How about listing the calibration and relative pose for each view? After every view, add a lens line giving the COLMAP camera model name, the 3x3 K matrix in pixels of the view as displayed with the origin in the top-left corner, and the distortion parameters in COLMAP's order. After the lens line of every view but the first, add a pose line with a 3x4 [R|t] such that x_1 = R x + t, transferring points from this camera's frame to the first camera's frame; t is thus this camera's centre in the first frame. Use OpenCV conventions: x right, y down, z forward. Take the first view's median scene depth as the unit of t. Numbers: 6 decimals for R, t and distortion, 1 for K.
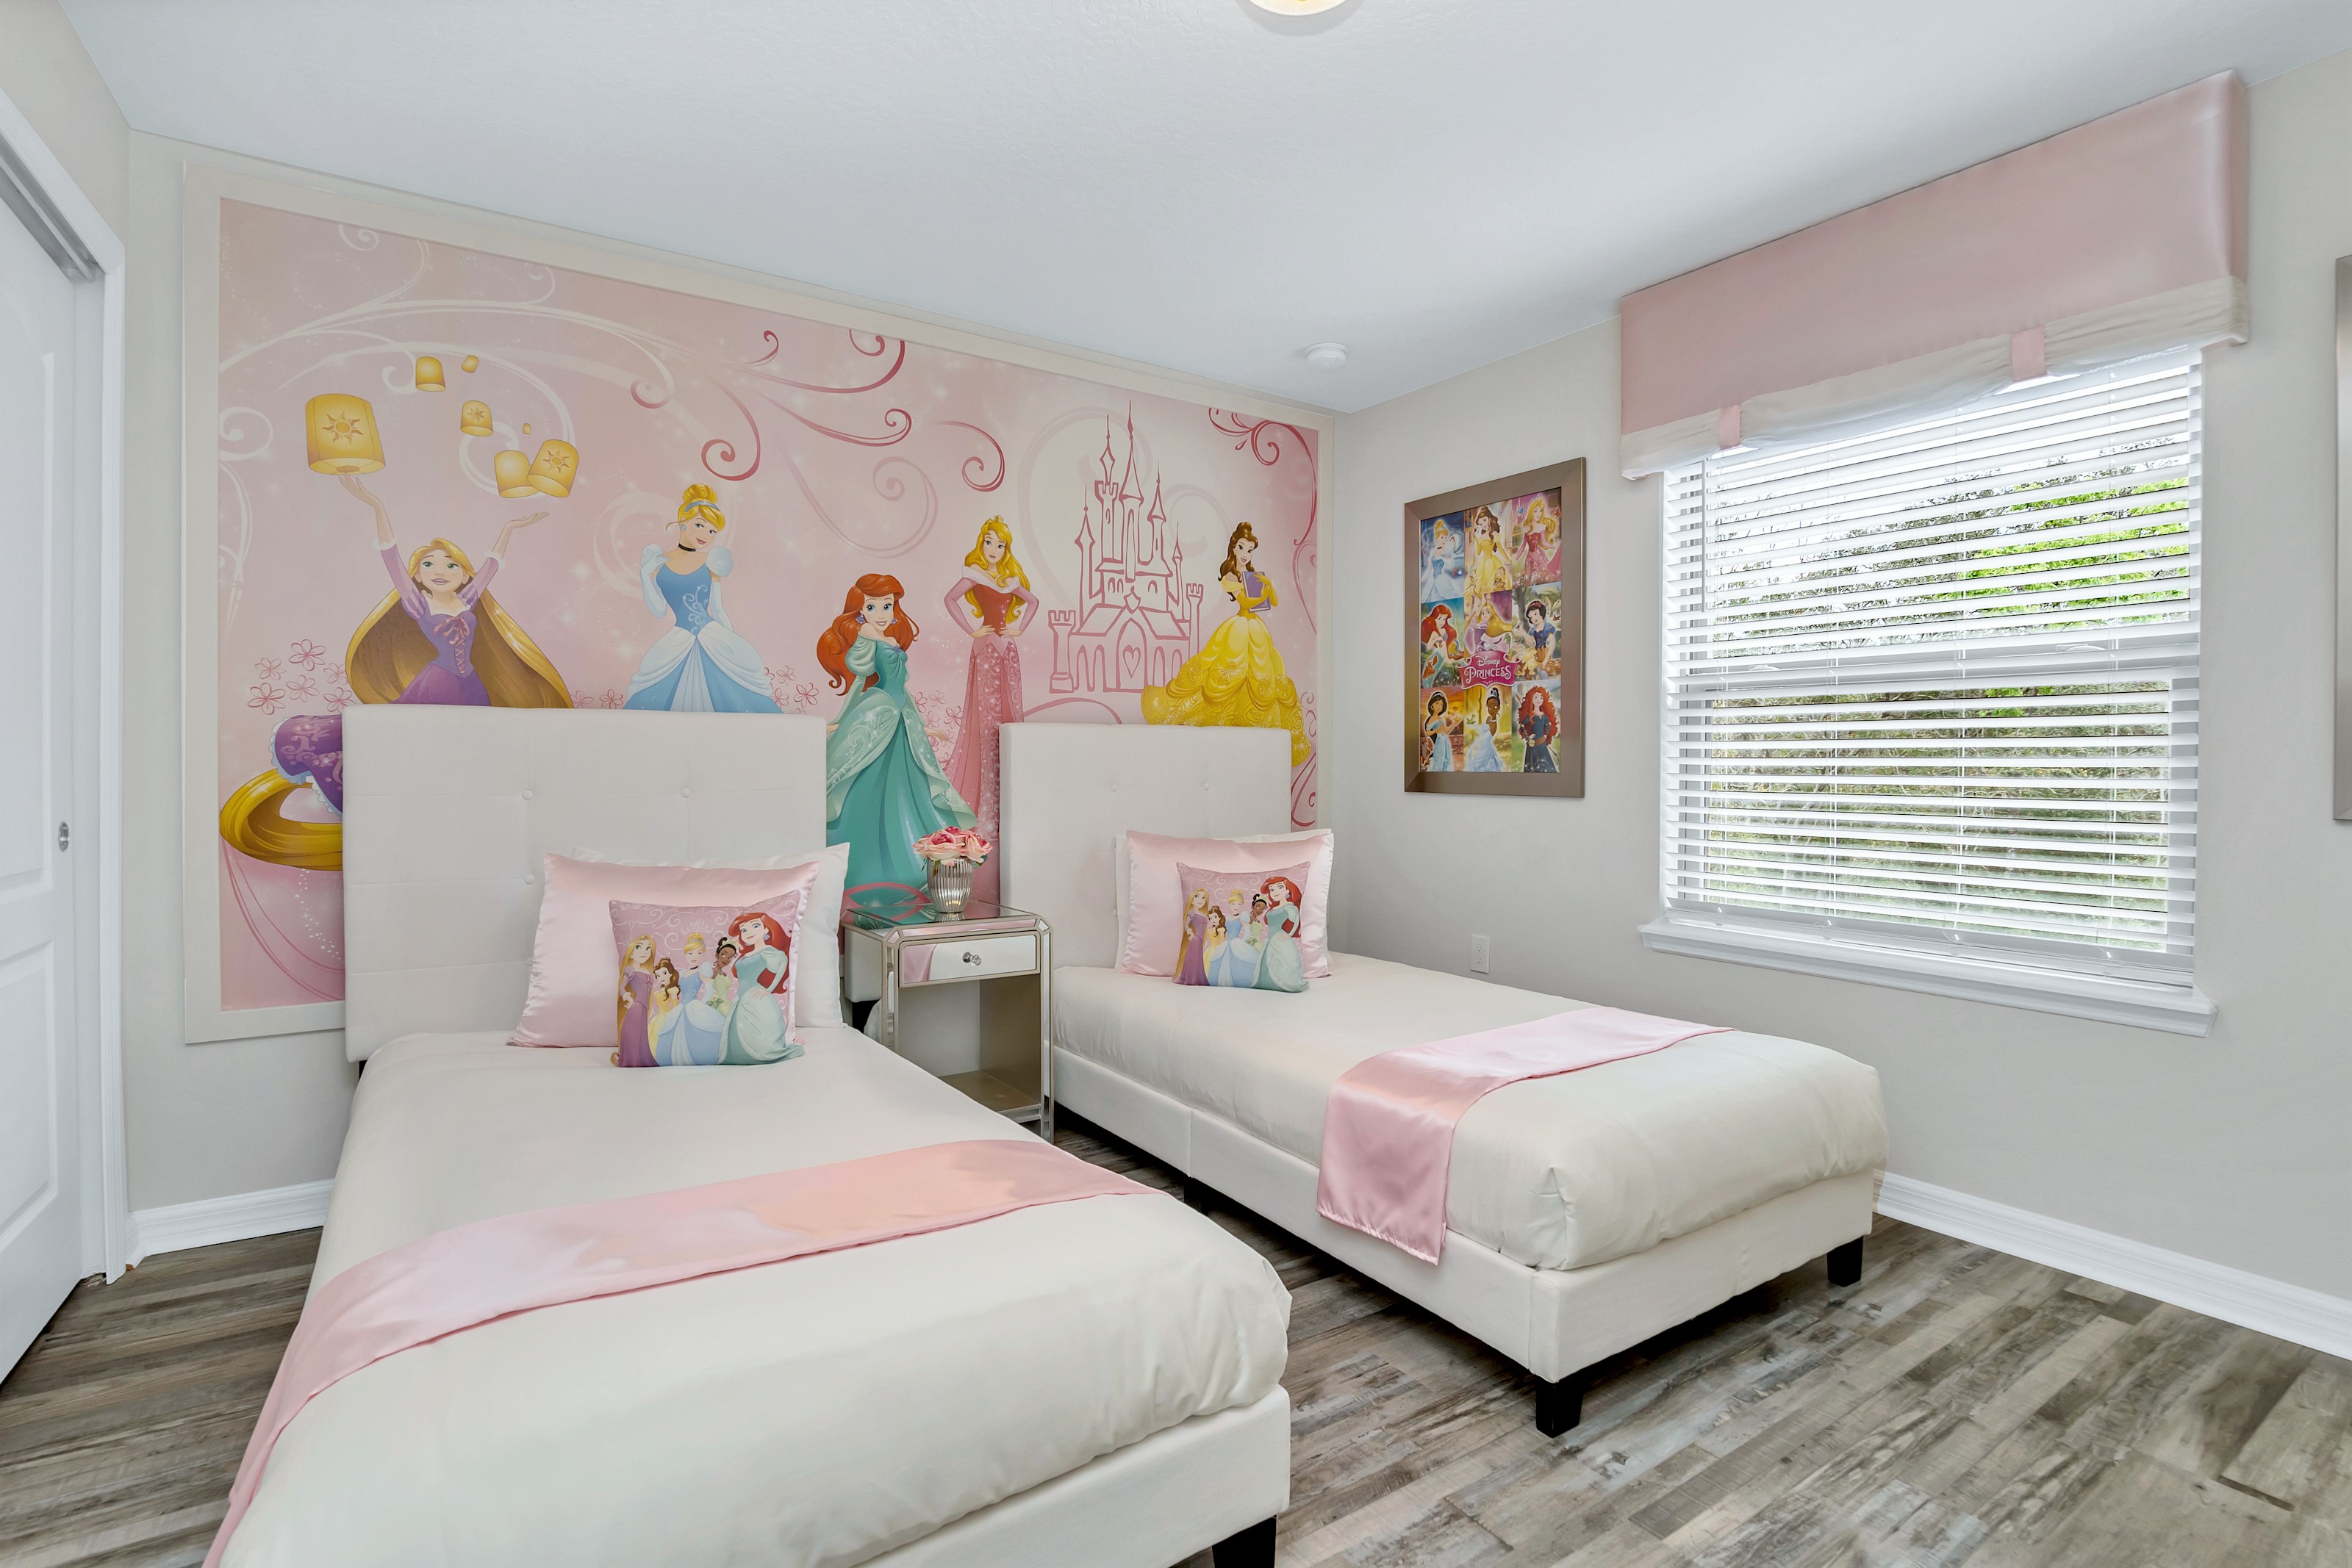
lens RADIAL K [[1080.0, 0, 1176.3], [0, 1080.0, 765.8], [0, 0, 1]] dist [-0.017448, 0.000677]
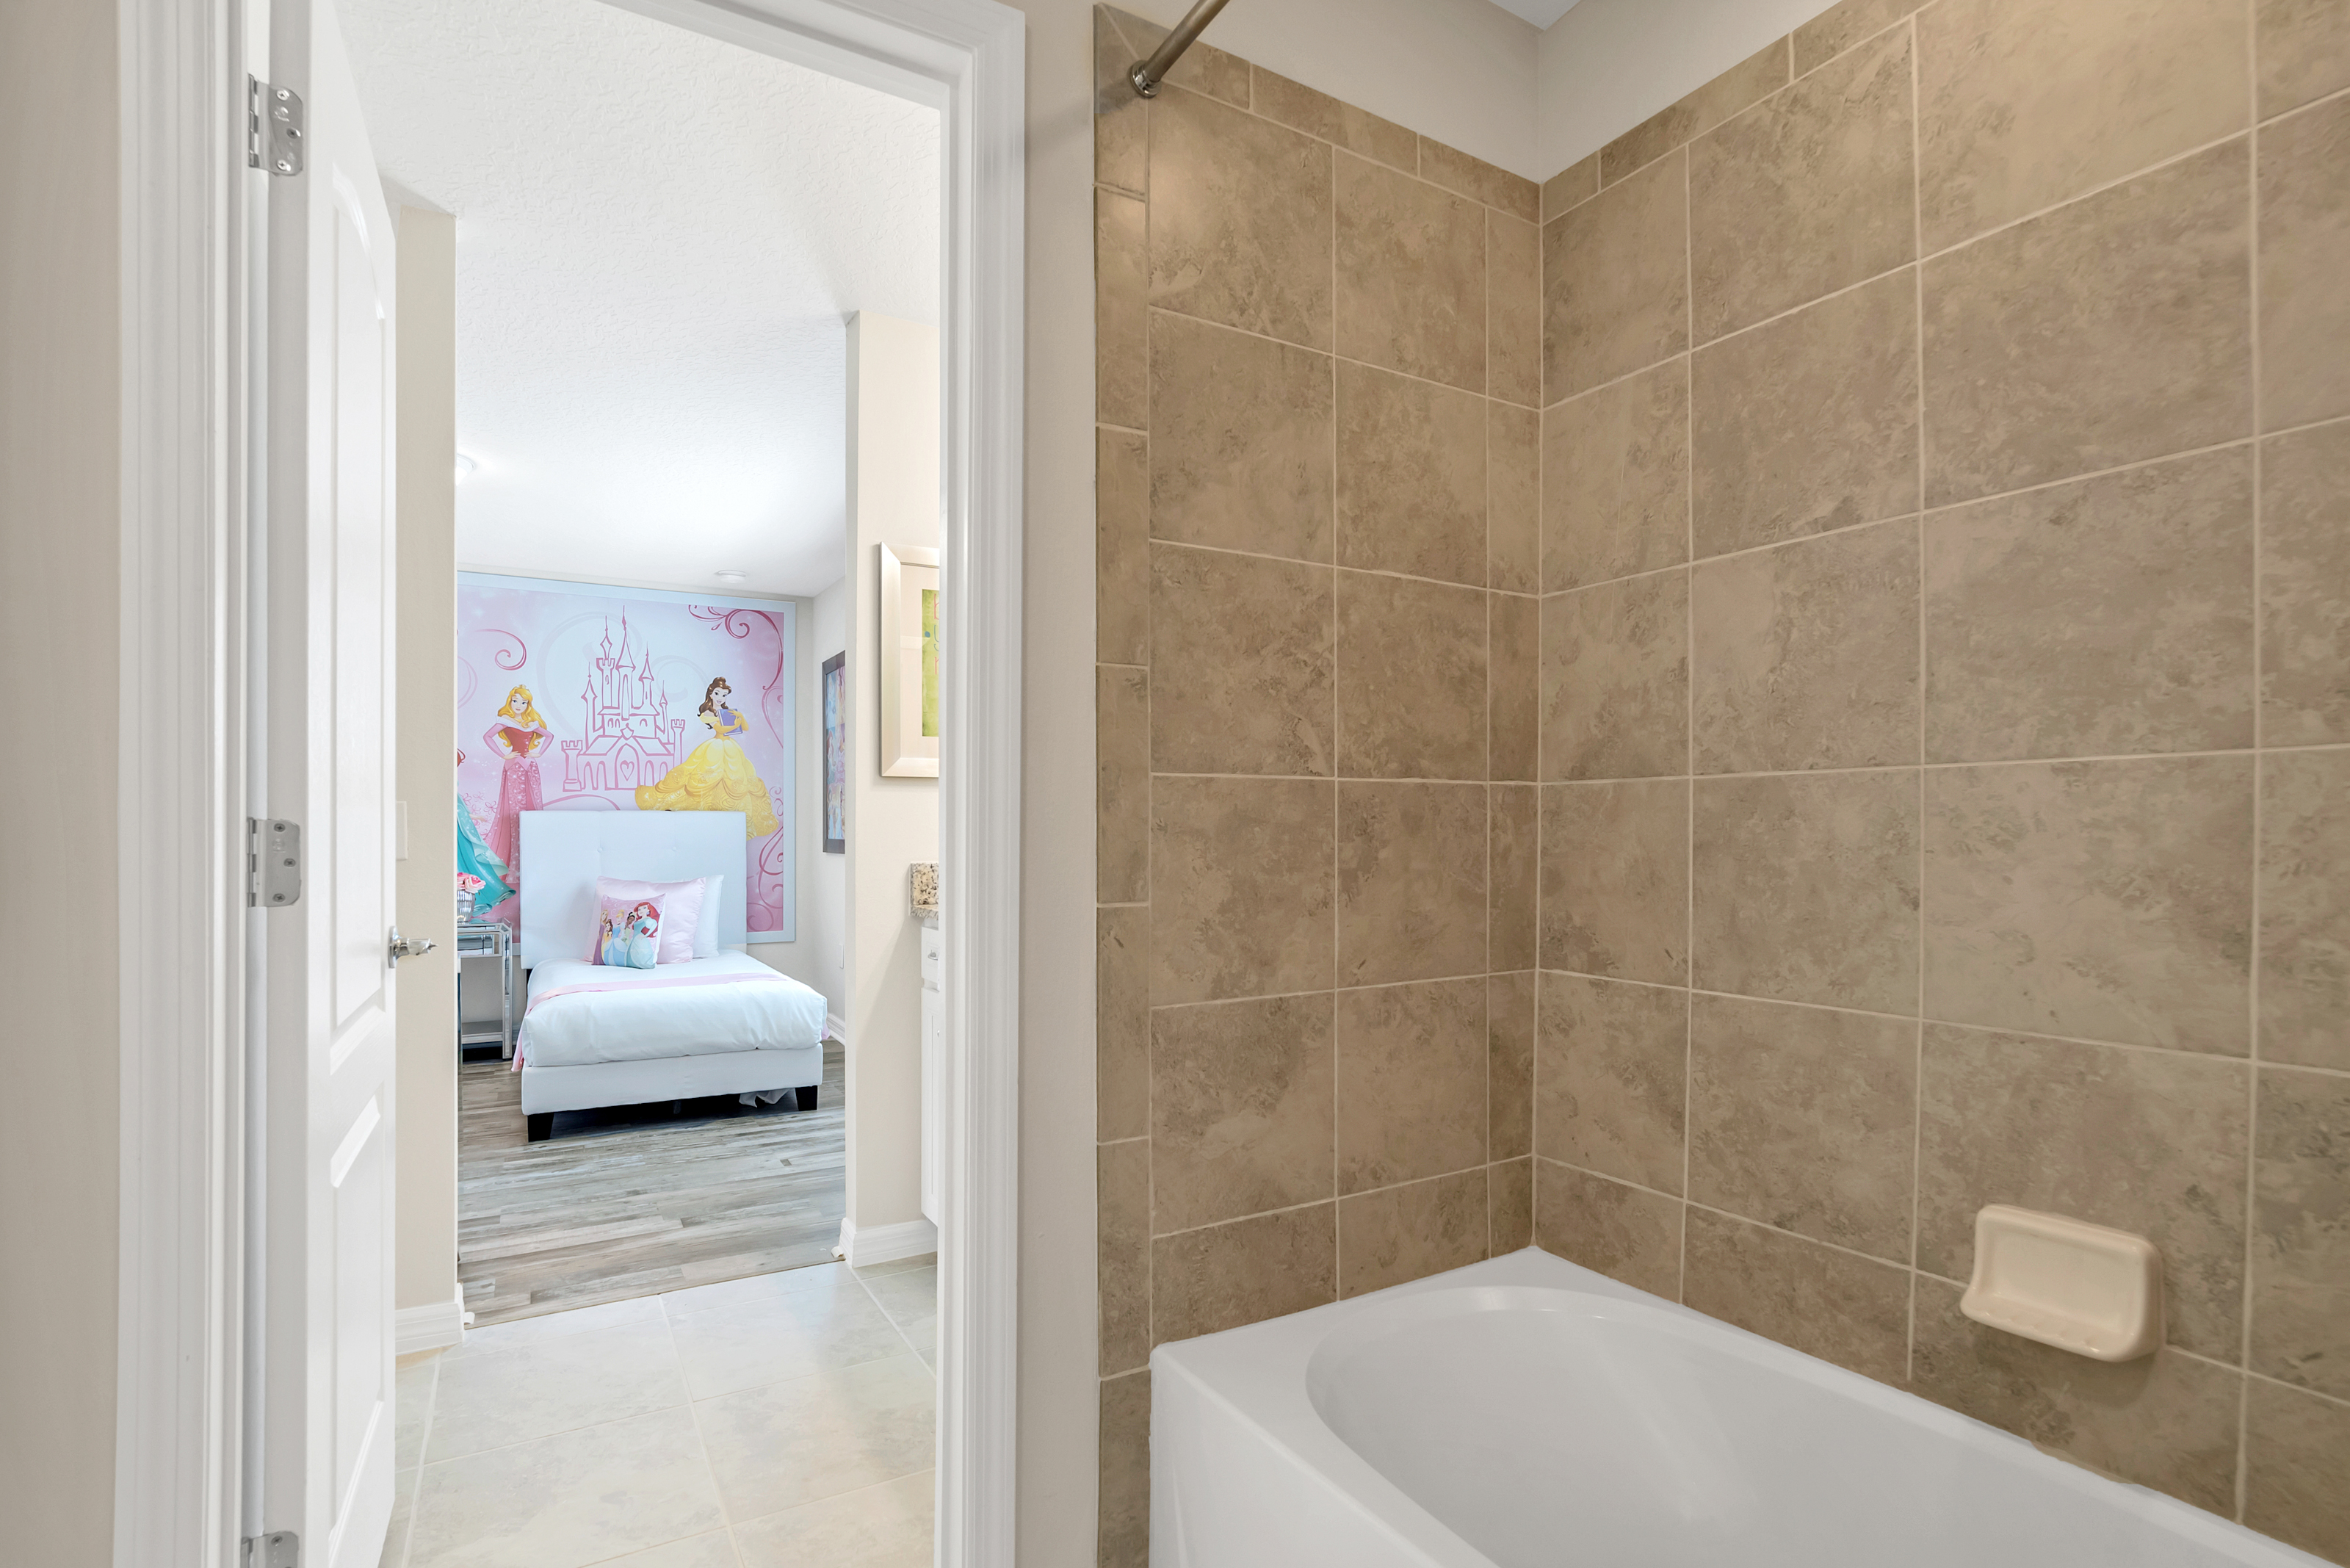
lens RADIAL K [[1079.3, 0, 1139.6], [0, 1079.3, 838.2], [0, 0, 1]] dist [-0.017448, 0.000677]
pose [[0.996313, -0.006737, -0.085523, 0.878735], [0.006731, 0.999977, -0.000364, 0.008457], [0.085524, -0.000213, 0.996336, -0.526551]]
